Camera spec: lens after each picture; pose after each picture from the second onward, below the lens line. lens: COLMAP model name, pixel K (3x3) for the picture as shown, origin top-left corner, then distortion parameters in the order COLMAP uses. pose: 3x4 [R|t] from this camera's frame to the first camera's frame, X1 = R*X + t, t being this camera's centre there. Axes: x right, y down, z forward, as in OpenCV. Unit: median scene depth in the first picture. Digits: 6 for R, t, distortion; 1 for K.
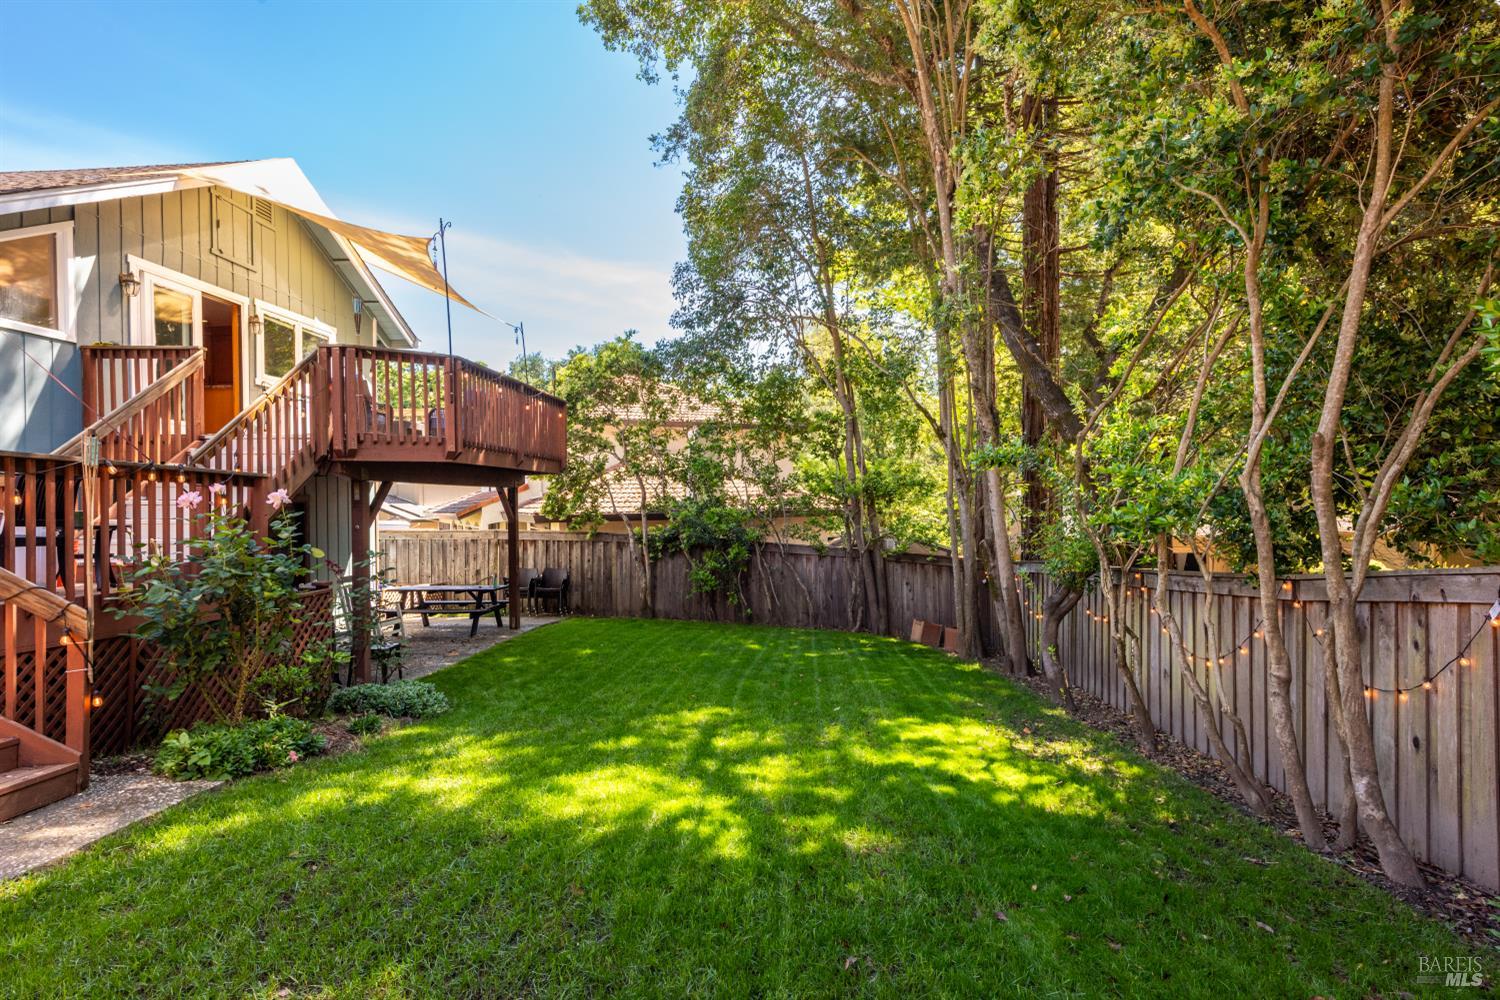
lens RADIAL K [[868.6, 0, 750.0], [0, 868.6, 500.0], [0, 0, 1]] dist [0.000911, -0.000700]
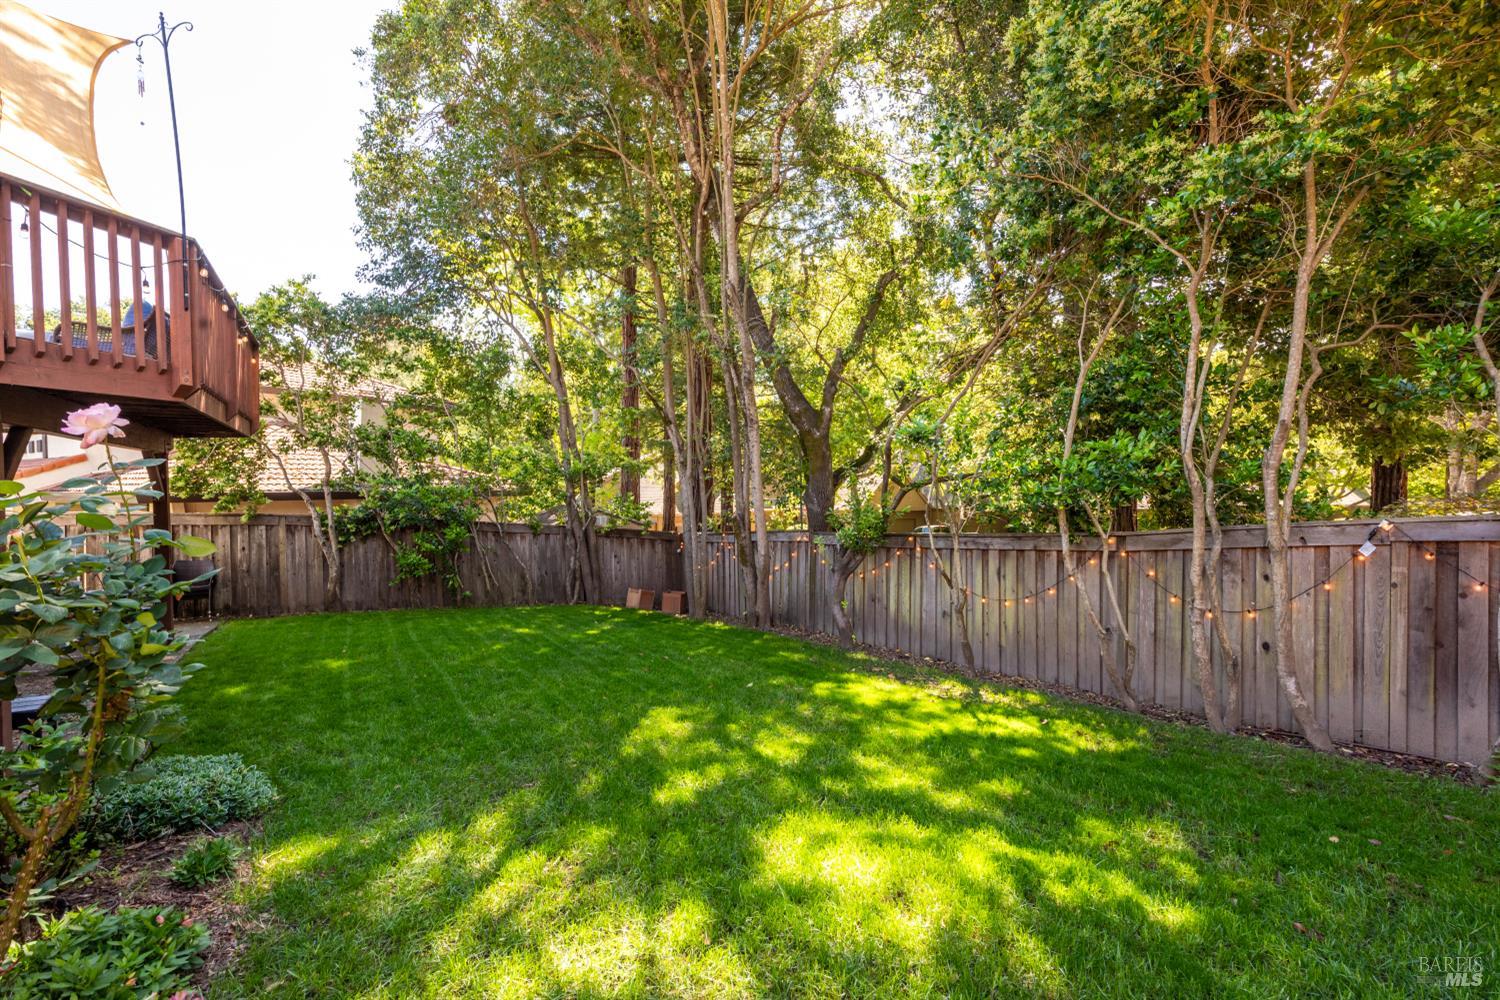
lens RADIAL K [[670.4, 0, 750.0], [0, 670.4, 500.0], [0, 0, 1]] dist [0.001784, -0.000244]
pose [[0.795852, -0.002963, 0.605484, -0.194819], [-0.008206, 0.999843, 0.015679, 0.010464], [-0.605435, -0.017447, 0.795703, 0.220367]]
